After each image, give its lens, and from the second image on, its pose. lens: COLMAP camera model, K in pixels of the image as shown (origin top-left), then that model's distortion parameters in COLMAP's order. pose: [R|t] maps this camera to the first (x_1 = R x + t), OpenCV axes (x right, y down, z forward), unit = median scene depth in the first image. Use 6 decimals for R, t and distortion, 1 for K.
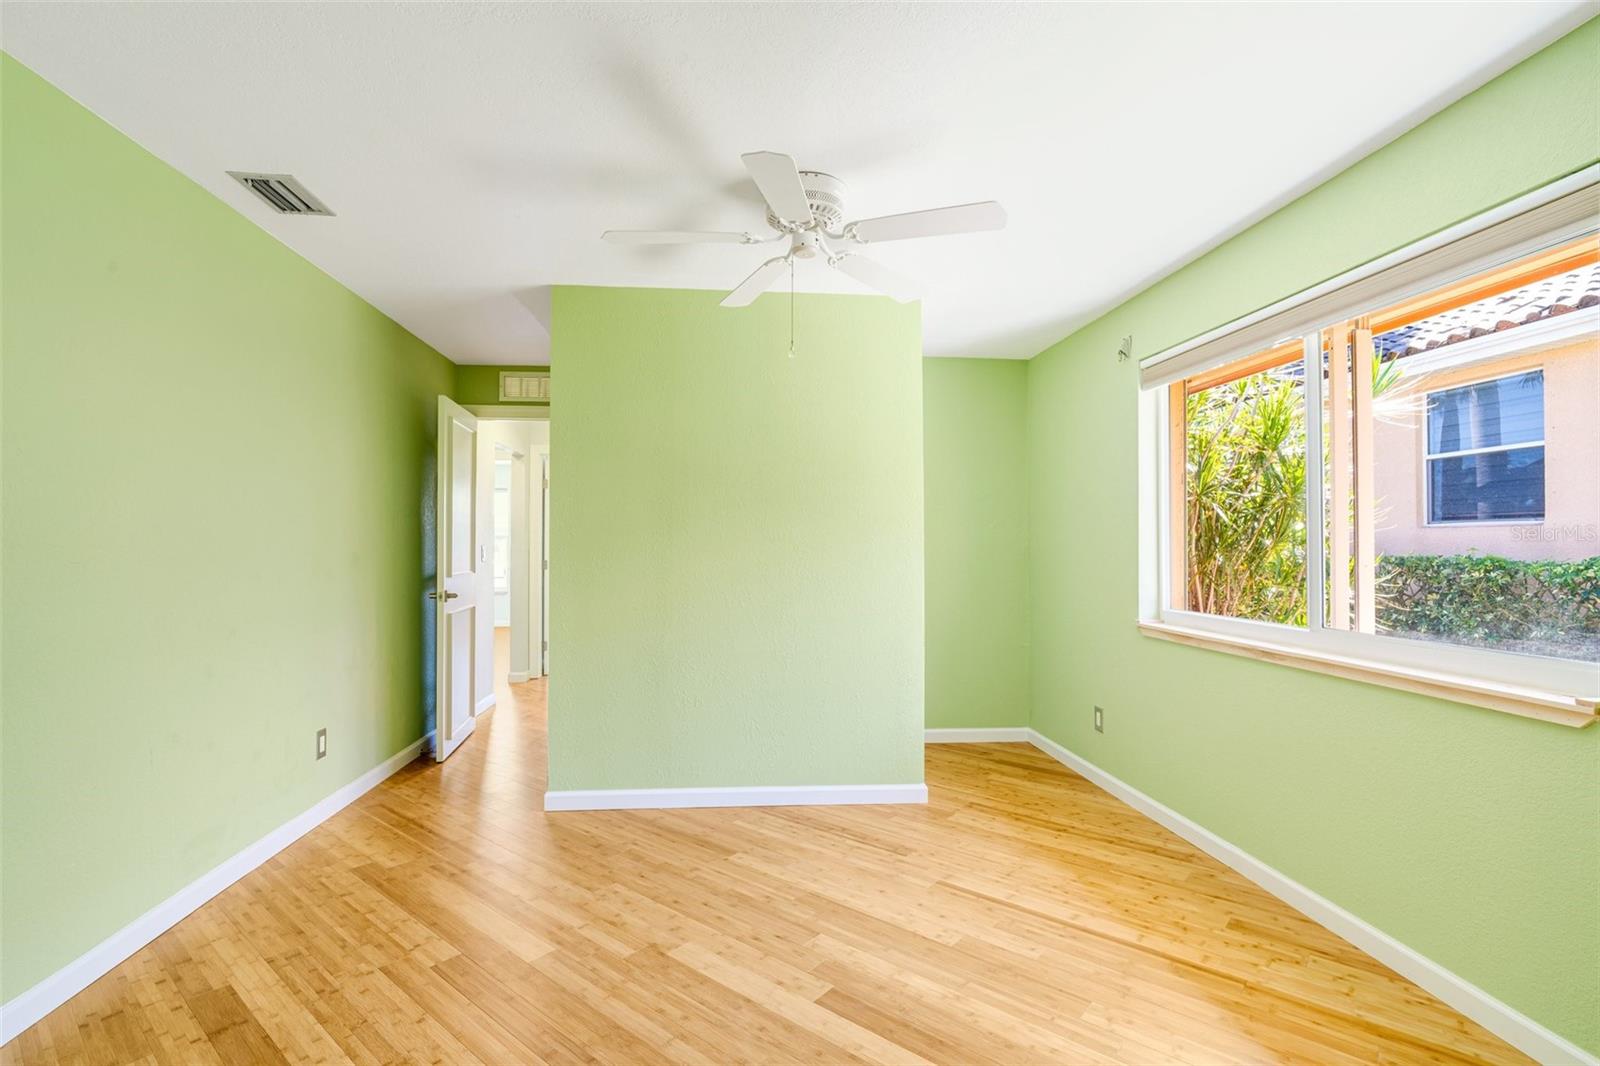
lens RADIAL K [[746.4, 0, 793.2], [0, 746.4, 530.4], [0, 0, 1]] dist [-0.018476, 0.007671]
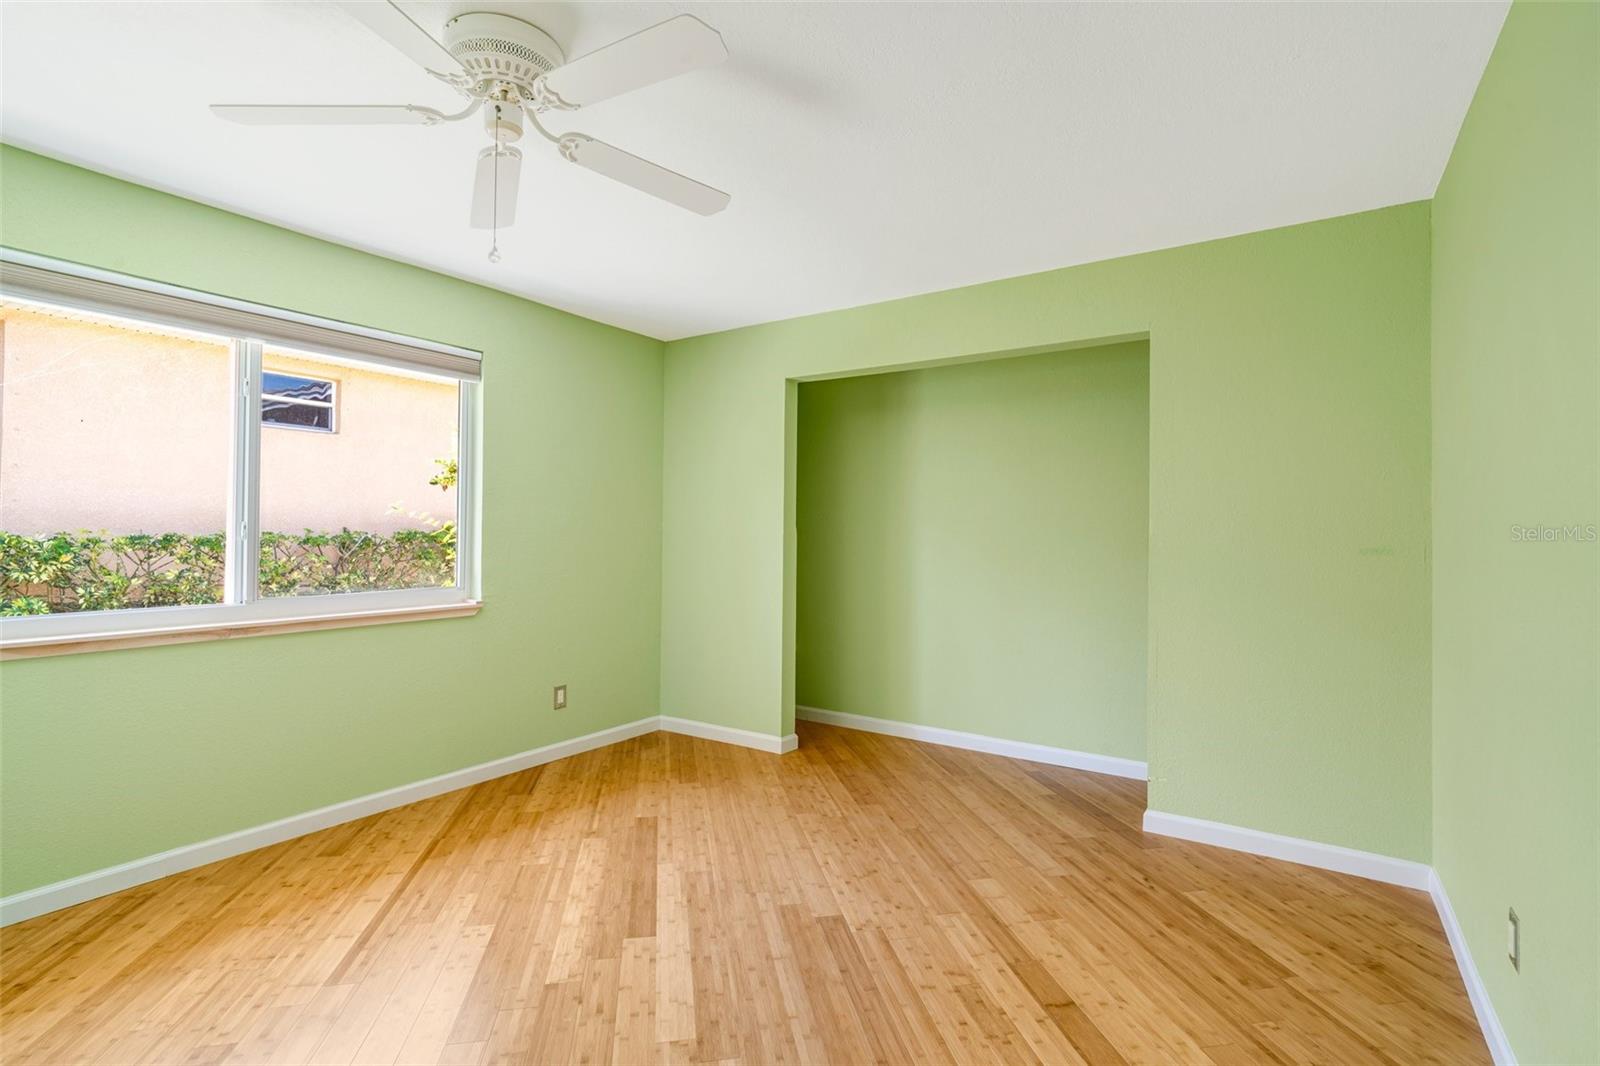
lens RADIAL K [[746.4, 0, 793.2], [0, 746.4, 530.4], [0, 0, 1]] dist [-0.018476, 0.007671]
pose [[-0.760692, -0.007561, 0.649069, -0.764575], [-0.021326, 0.999683, -0.013349, 0.026763], [-0.648763, -0.023996, -0.760612, 1.546399]]
